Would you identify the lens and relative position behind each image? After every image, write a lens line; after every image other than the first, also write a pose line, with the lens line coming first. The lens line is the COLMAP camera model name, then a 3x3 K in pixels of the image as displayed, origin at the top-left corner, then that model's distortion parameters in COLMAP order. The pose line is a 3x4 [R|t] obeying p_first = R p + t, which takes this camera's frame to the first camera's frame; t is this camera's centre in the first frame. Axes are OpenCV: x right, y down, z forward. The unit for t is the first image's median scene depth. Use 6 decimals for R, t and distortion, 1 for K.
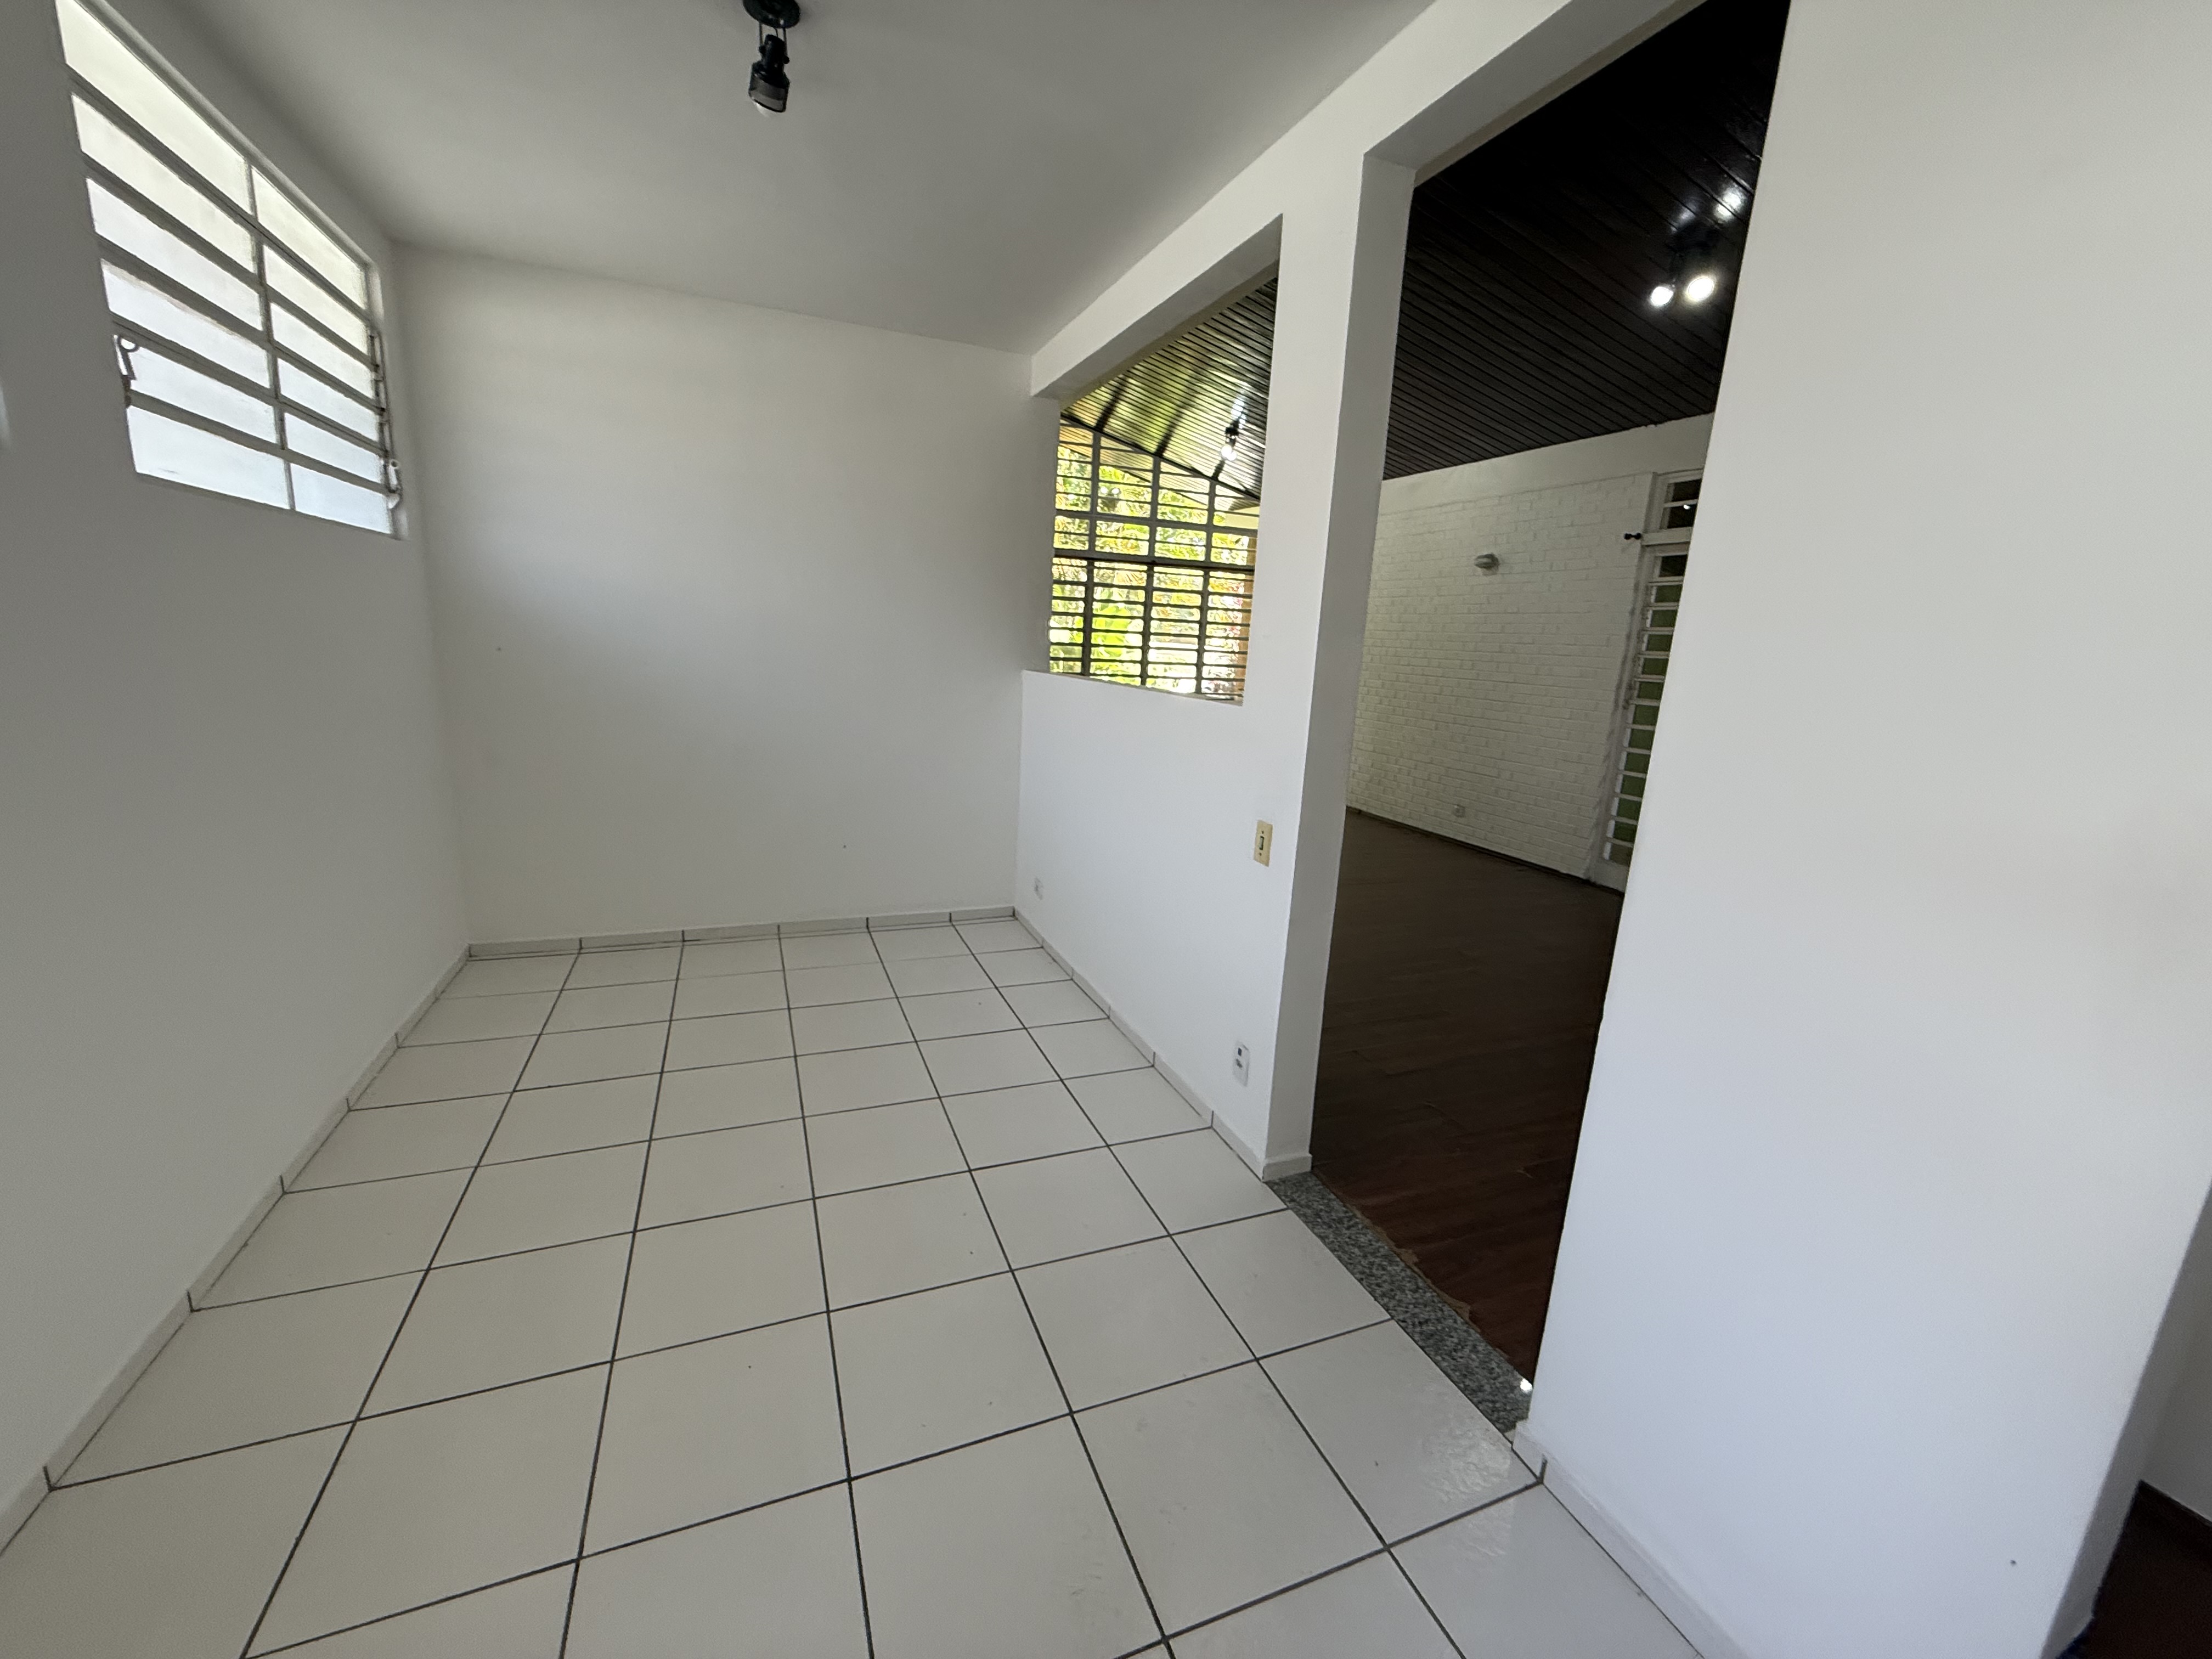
lens RADIAL K [[889.3, 0, 1098.3], [0, 889.3, 824.0], [0, 0, 1]] dist [-0.001440, 0.000122]
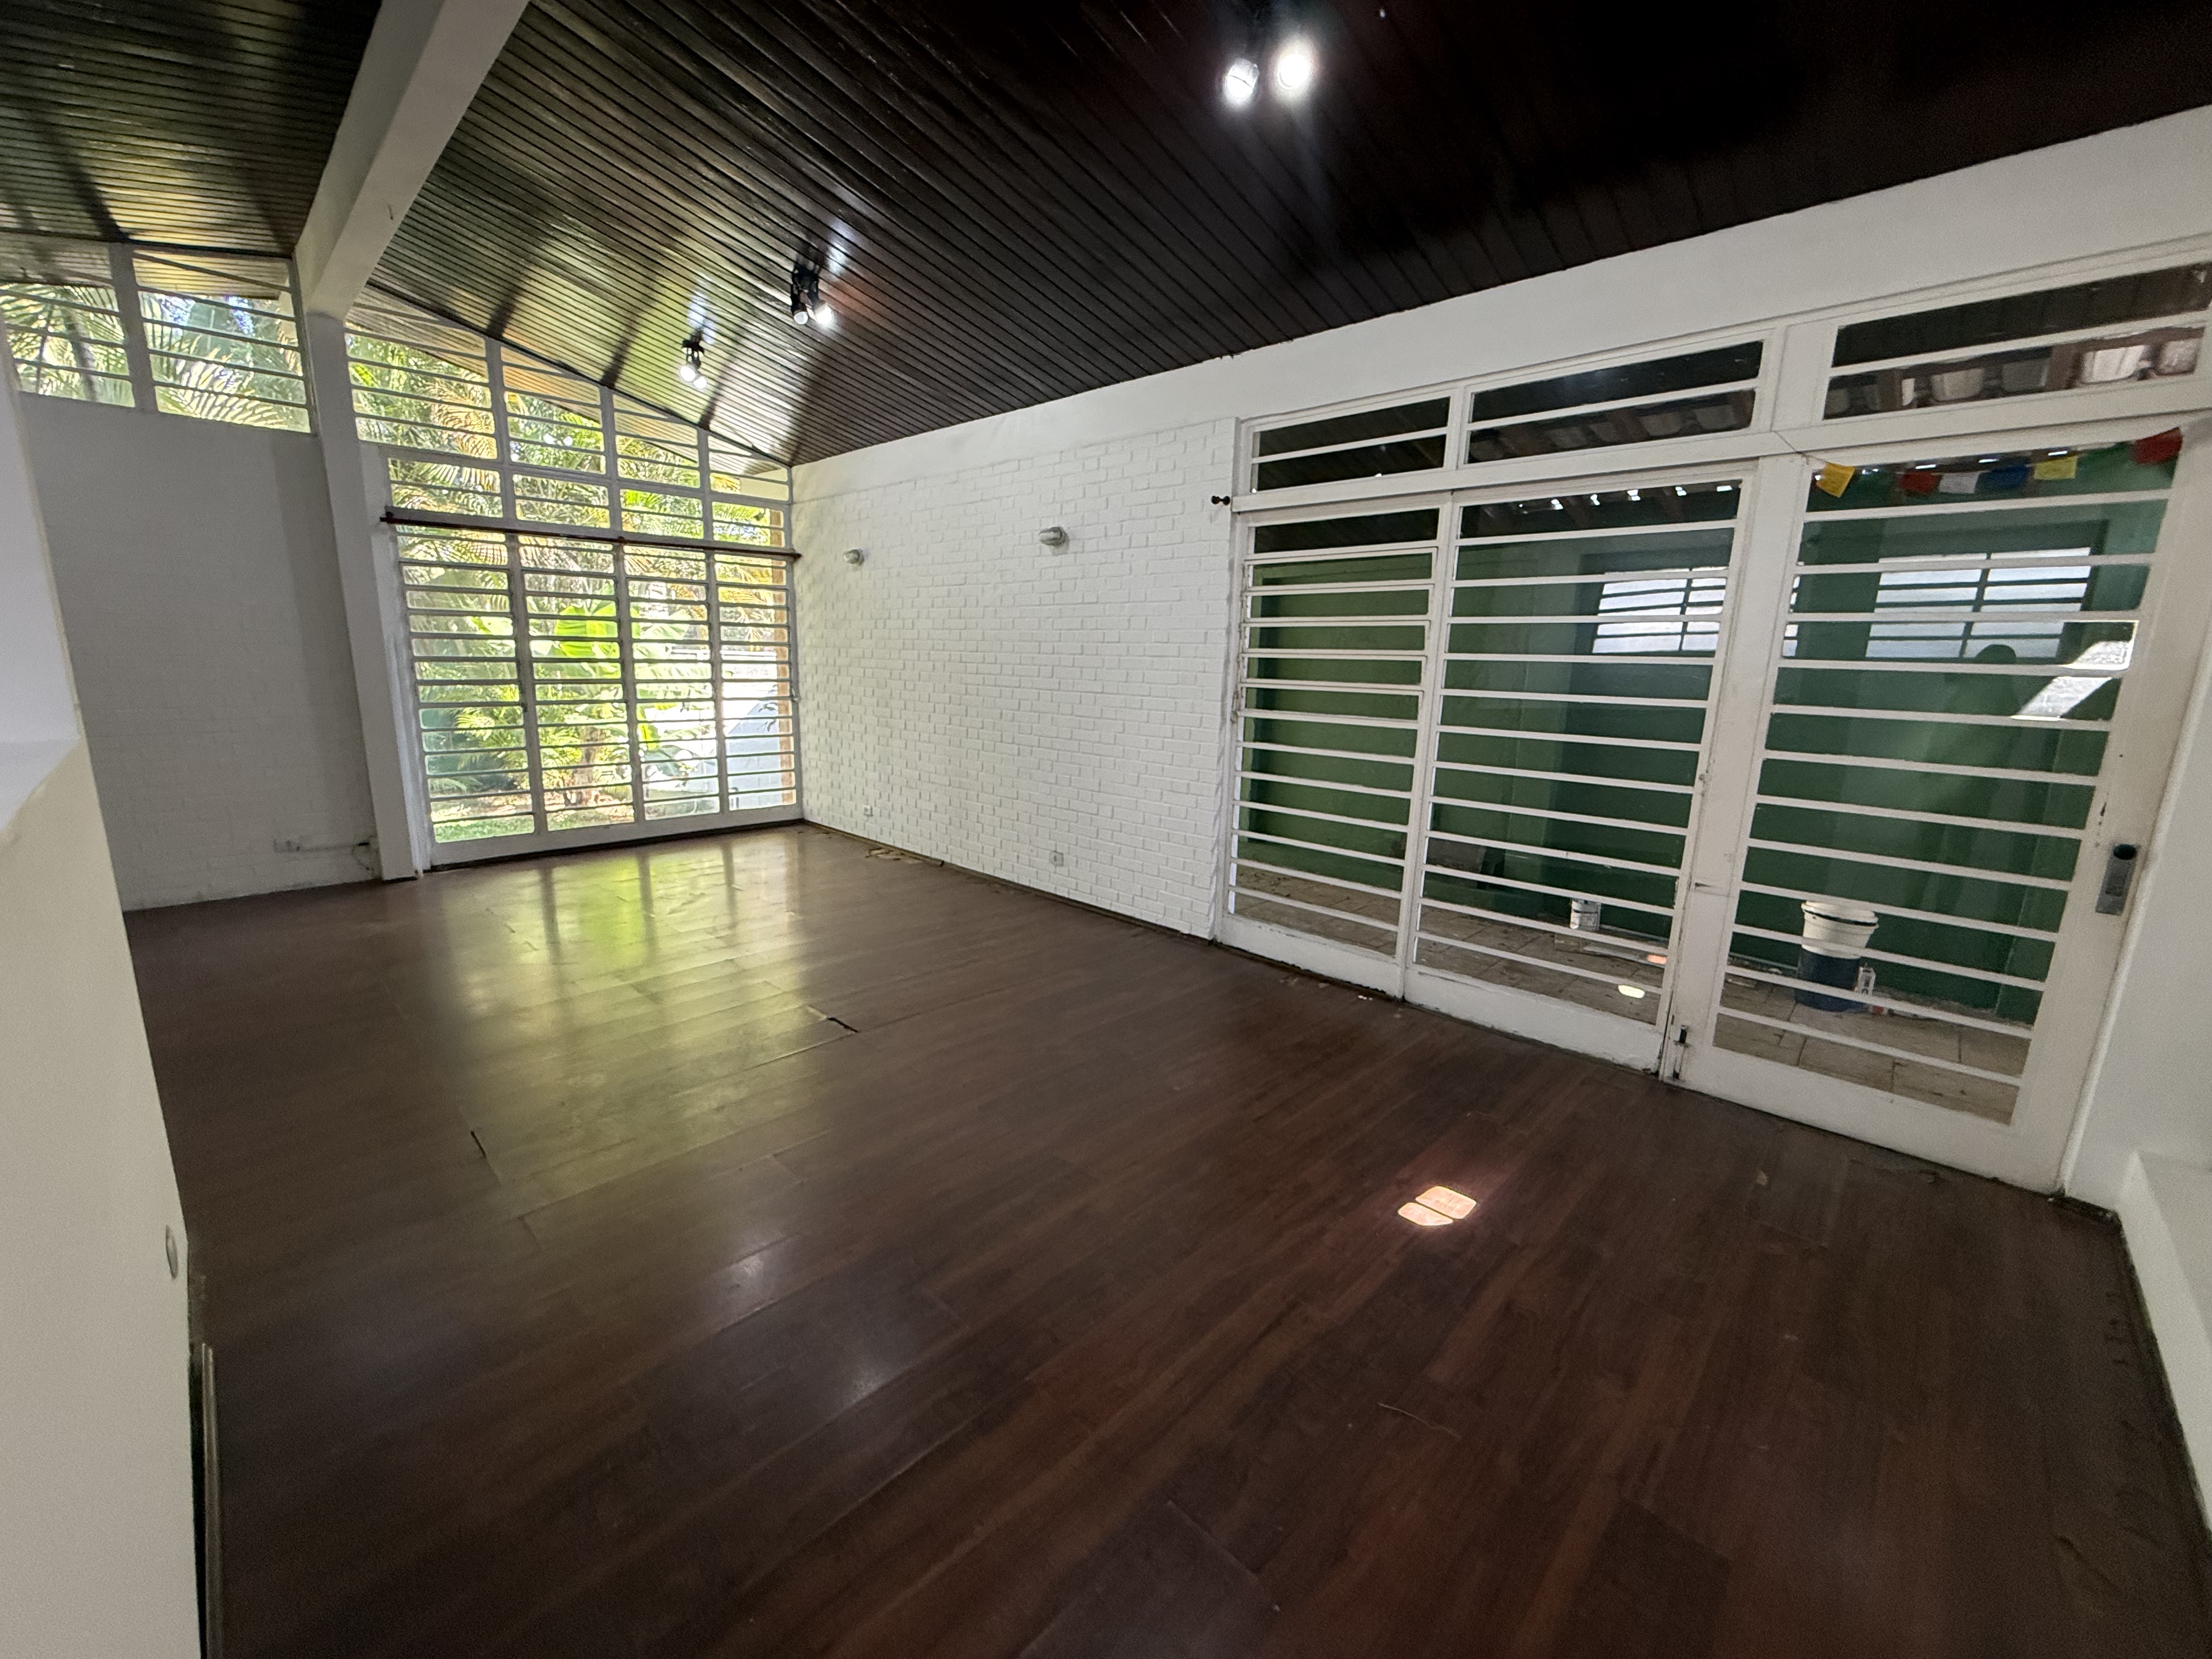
lens RADIAL K [[889.3, 0, 1098.3], [0, 889.3, 824.0], [0, 0, 1]] dist [-0.001440, 0.000122]
pose [[0.913912, -0.107404, 0.391446, 0.149983], [0.107153, 0.993987, 0.022557, -0.063785], [-0.391515, 0.021329, 0.919925, 0.293542]]
